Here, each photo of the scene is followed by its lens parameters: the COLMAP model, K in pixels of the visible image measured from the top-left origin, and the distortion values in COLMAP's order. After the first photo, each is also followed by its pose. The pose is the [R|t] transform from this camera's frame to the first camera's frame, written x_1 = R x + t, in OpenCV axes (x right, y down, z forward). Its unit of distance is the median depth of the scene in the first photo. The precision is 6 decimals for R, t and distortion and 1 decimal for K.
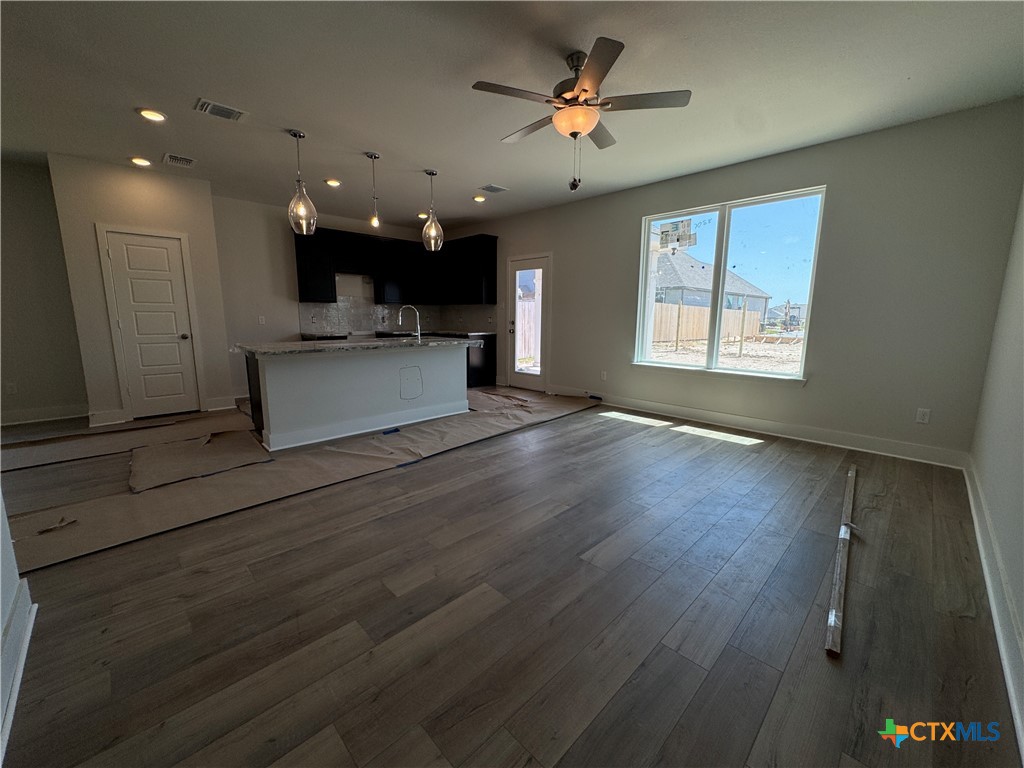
lens RADIAL K [[411.1, 0, 511.4], [0, 411.1, 381.2], [0, 0, 1]] dist [-0.000172, 0.000393]
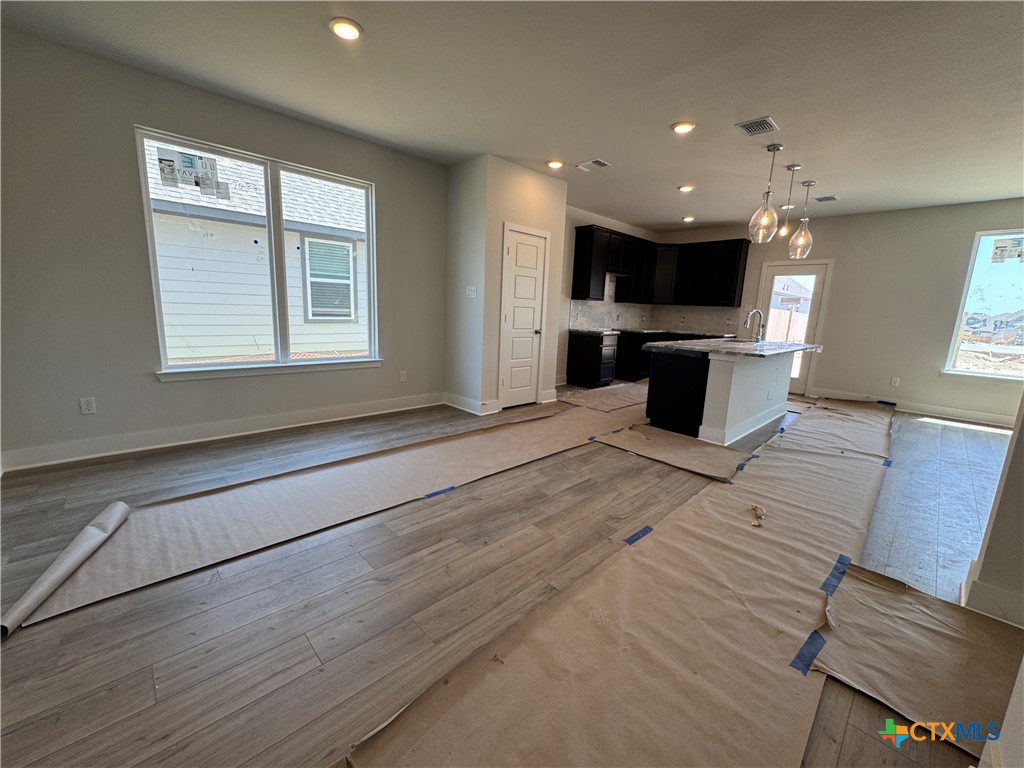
lens RADIAL K [[411.1, 0, 515.5], [0, 411.1, 381.8], [0, 0, 1]] dist [-0.000172, 0.000393]
pose [[0.999339, 0.036336, -0.000711, -0.838537], [-0.036318, 0.999188, 0.017430, 0.002927], [0.001344, -0.017392, 0.999848, -0.047670]]
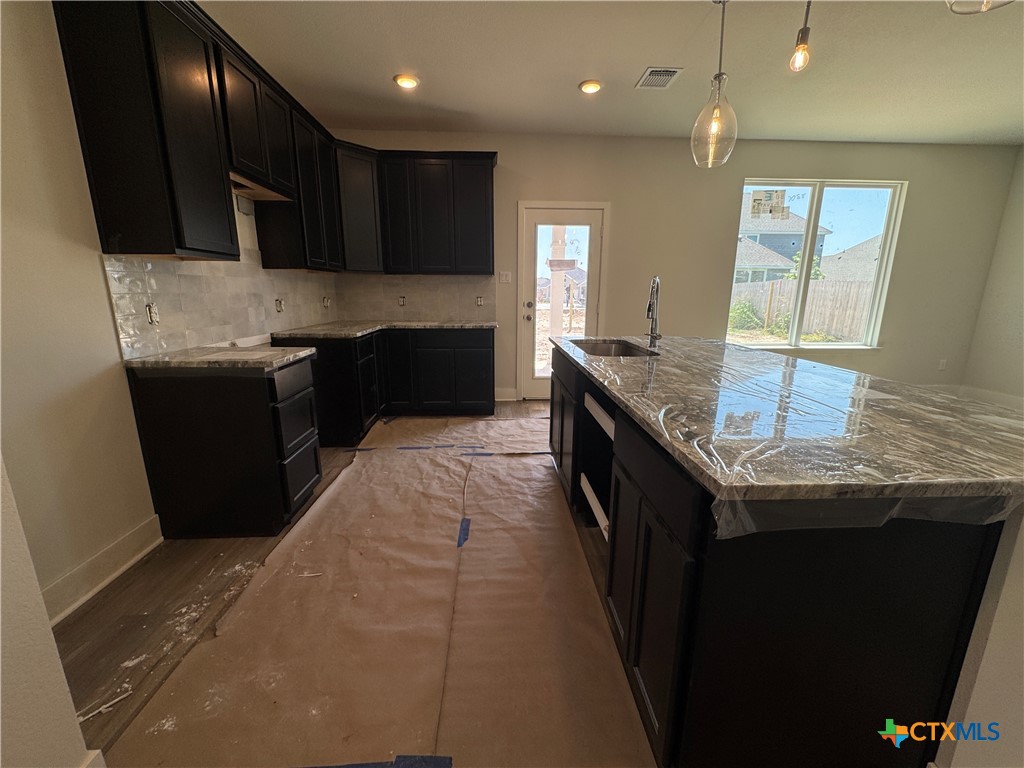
lens RADIAL K [[411.1, 0, 512.5], [0, 411.1, 383.2], [0, 0, 1]] dist [-0.000172, 0.000393]
pose [[0.668317, -0.166189, 0.725075, -0.708979], [0.118778, 0.986059, 0.116526, -0.134796], [-0.734332, 0.008247, 0.678740, 0.783663]]
